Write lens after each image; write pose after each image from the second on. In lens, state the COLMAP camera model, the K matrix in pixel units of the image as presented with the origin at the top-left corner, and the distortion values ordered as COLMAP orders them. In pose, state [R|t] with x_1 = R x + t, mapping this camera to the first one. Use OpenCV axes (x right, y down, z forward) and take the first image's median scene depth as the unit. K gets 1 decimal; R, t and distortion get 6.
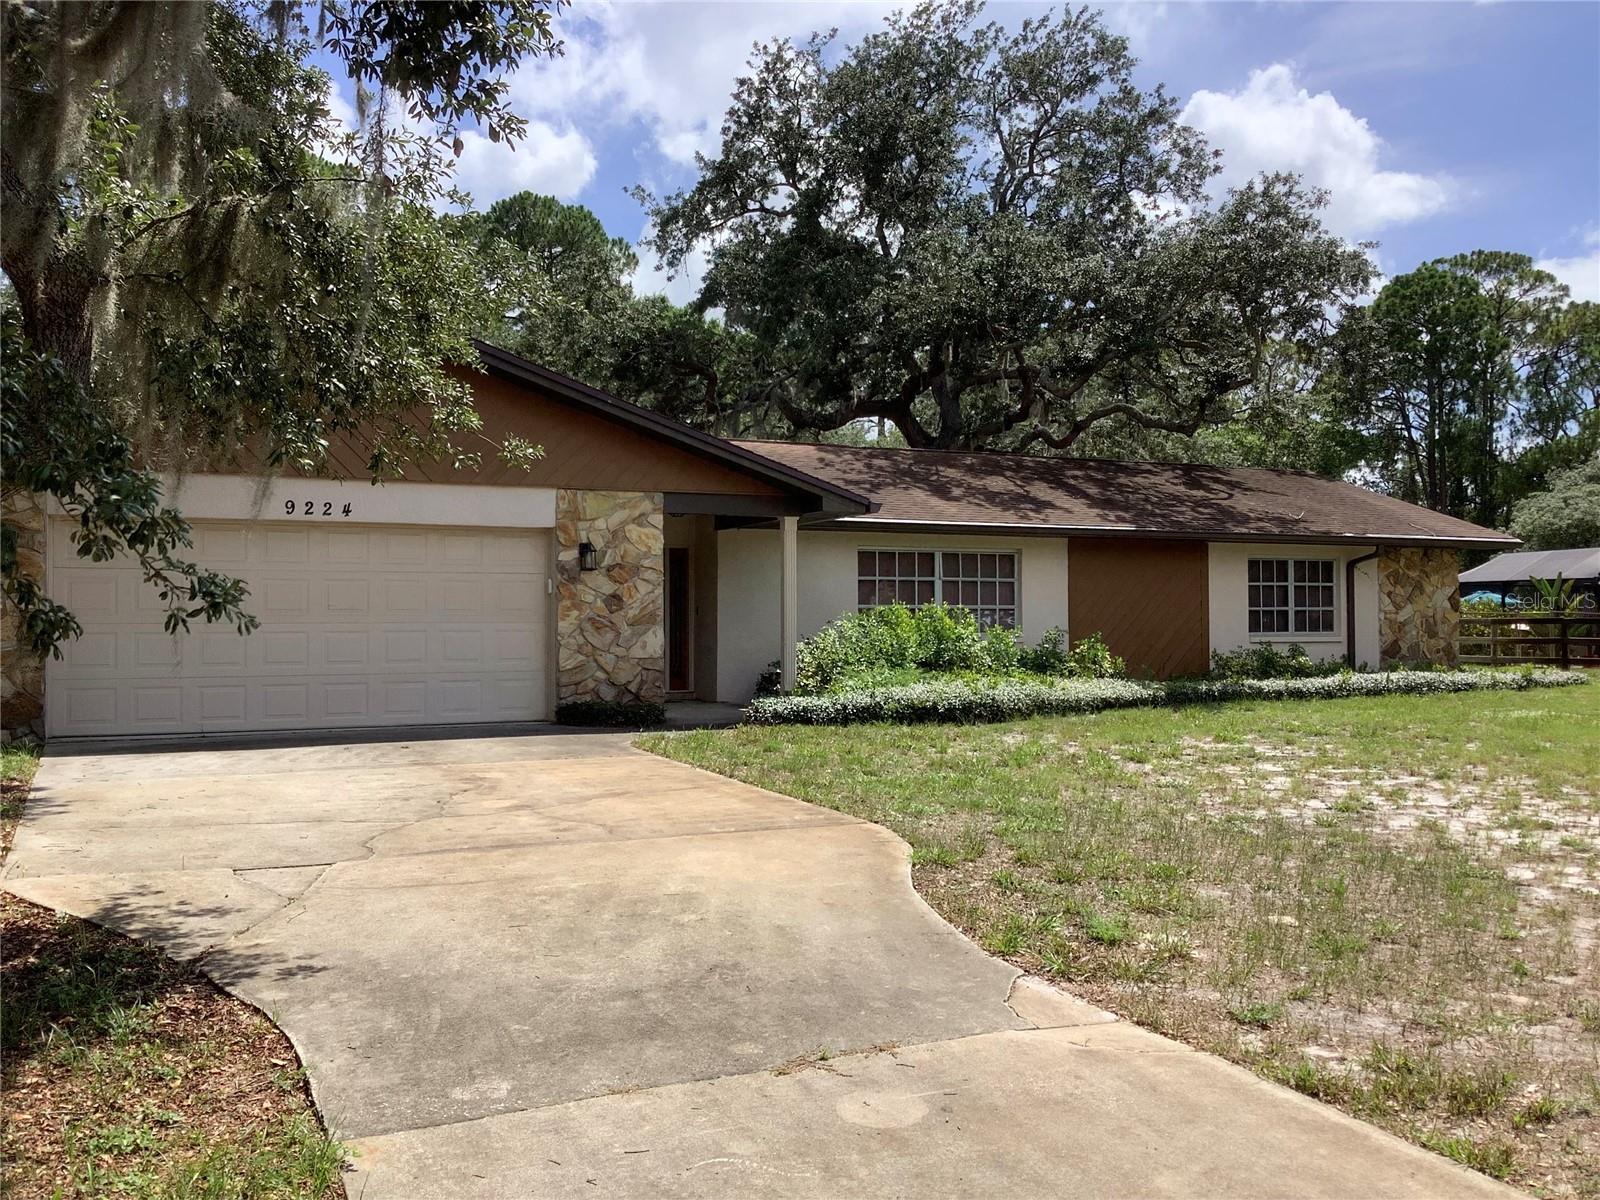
lens RADIAL K [[1444.5, 0, 800.2], [0, 1444.5, 600.0], [0, 0, 1]] dist [0.081506, -0.167515]
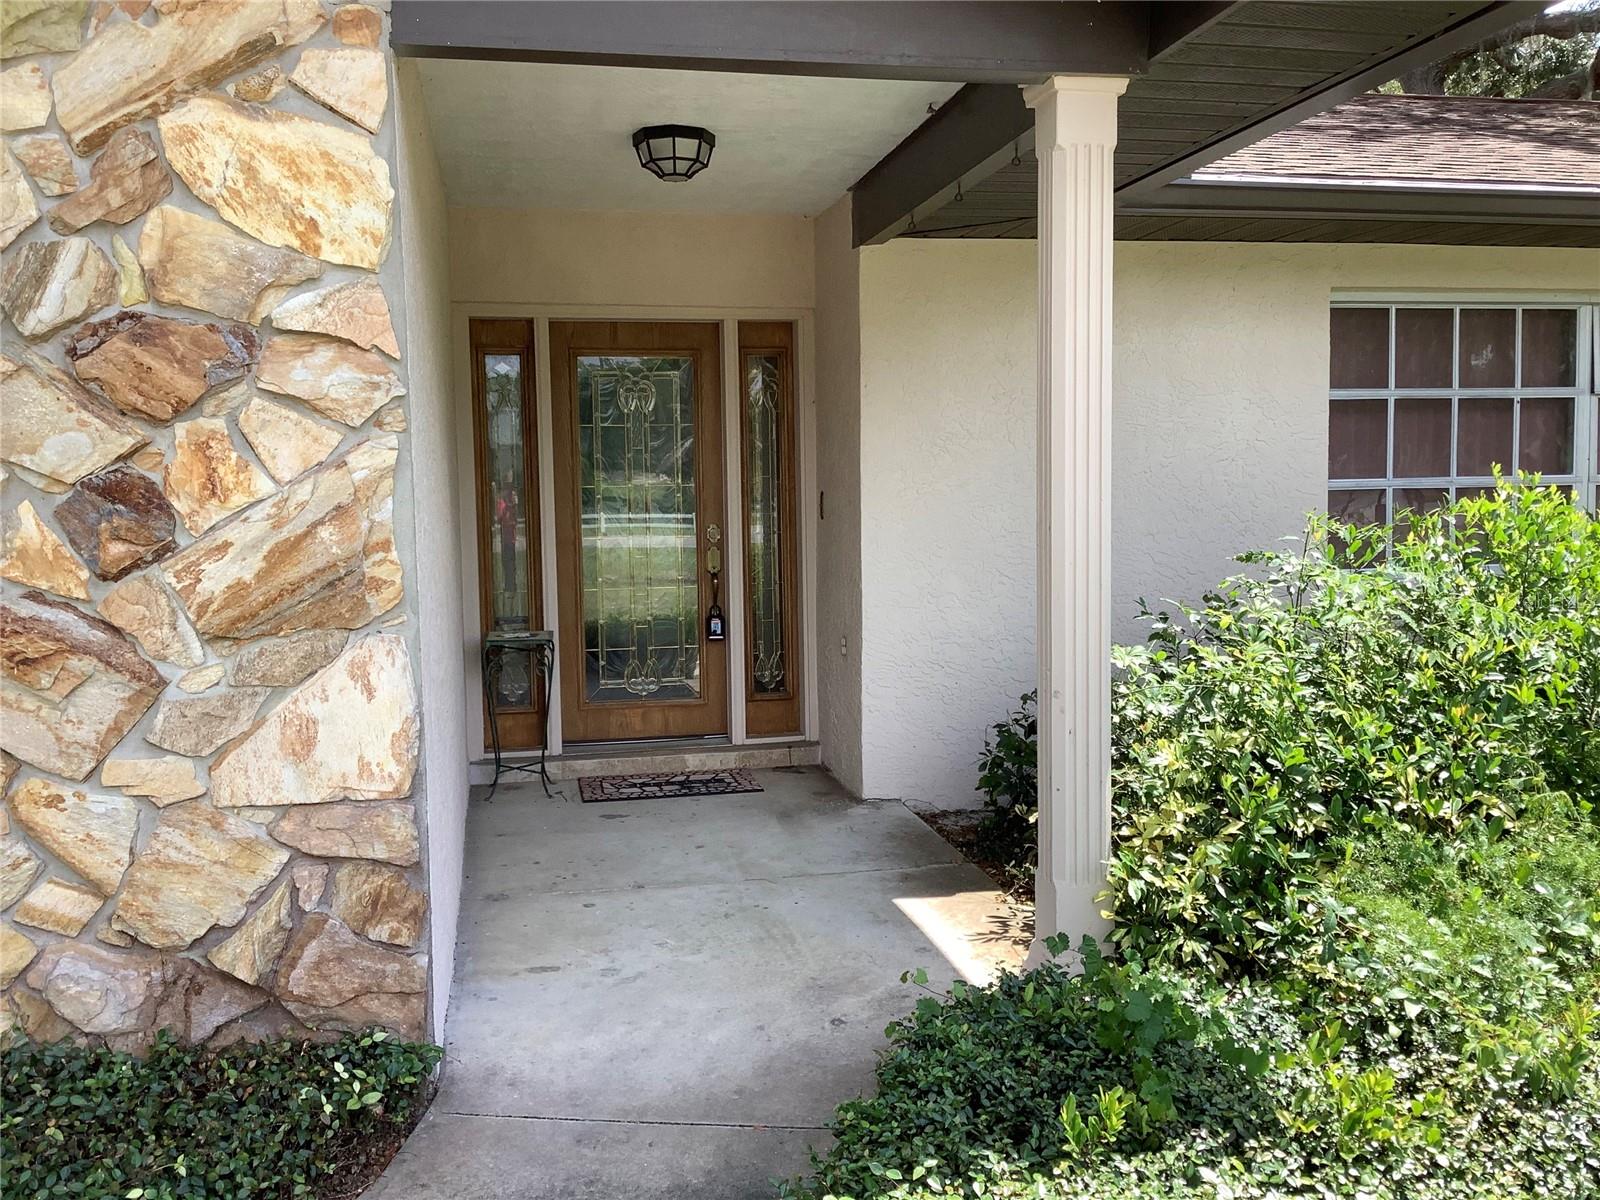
lens RADIAL K [[1444.5, 0, 798.4], [0, 1444.5, 598.0], [0, 0, 1]] dist [0.081506, -0.167515]
pose [[0.973045, 0.007255, -0.230501, 0.002230], [0.016154, 0.994906, 0.099509, -0.006091], [0.230049, -0.100550, 0.967971, 0.829492]]
